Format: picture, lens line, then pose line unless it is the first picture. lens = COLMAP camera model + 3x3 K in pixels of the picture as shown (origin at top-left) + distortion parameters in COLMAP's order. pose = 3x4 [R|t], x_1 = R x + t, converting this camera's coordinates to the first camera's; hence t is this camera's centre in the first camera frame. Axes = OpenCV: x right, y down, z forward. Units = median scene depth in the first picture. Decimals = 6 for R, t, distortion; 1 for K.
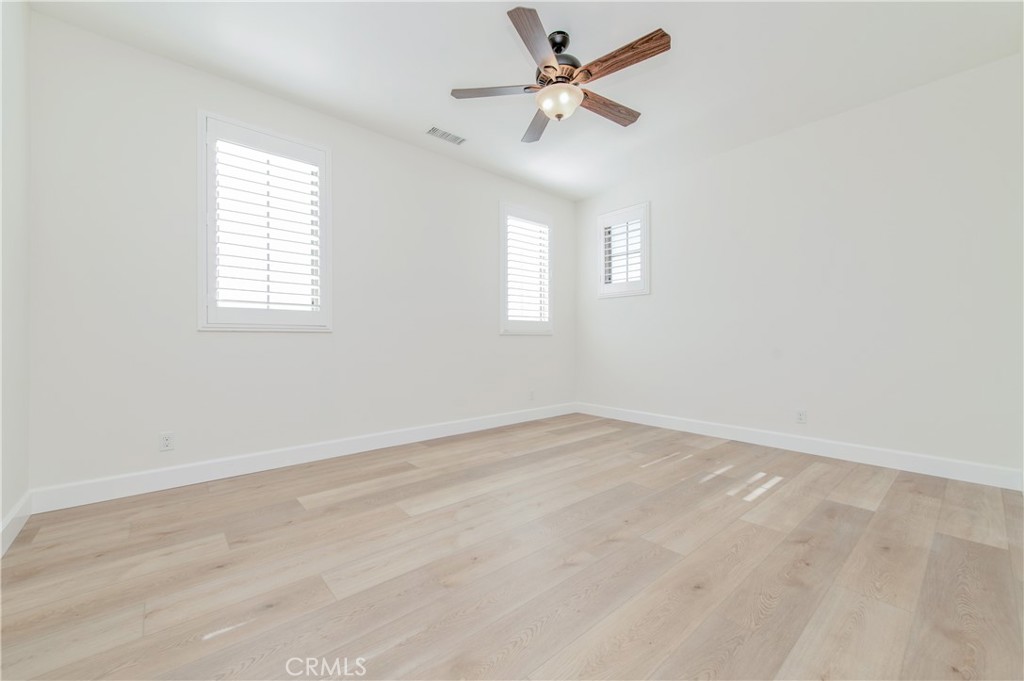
lens RADIAL K [[408.8, 0, 512.0], [0, 408.8, 340.5], [0, 0, 1]] dist [0.046725, -0.000159]
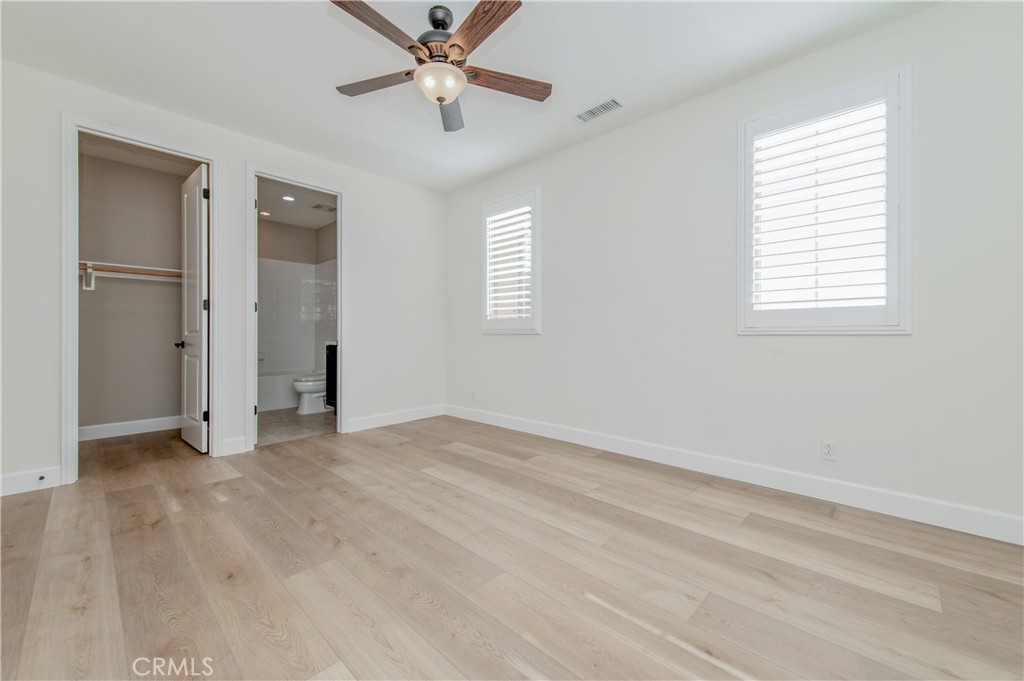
lens RADIAL K [[412.5, 0, 510.7], [0, 412.5, 339.4], [0, 0, 1]] dist [0.004379, -0.000267]
pose [[0.073349, 0.005589, -0.997291, 0.974279], [-0.009235, 0.999945, 0.004925, -0.010393], [0.997264, 0.008849, 0.073397, 1.034470]]
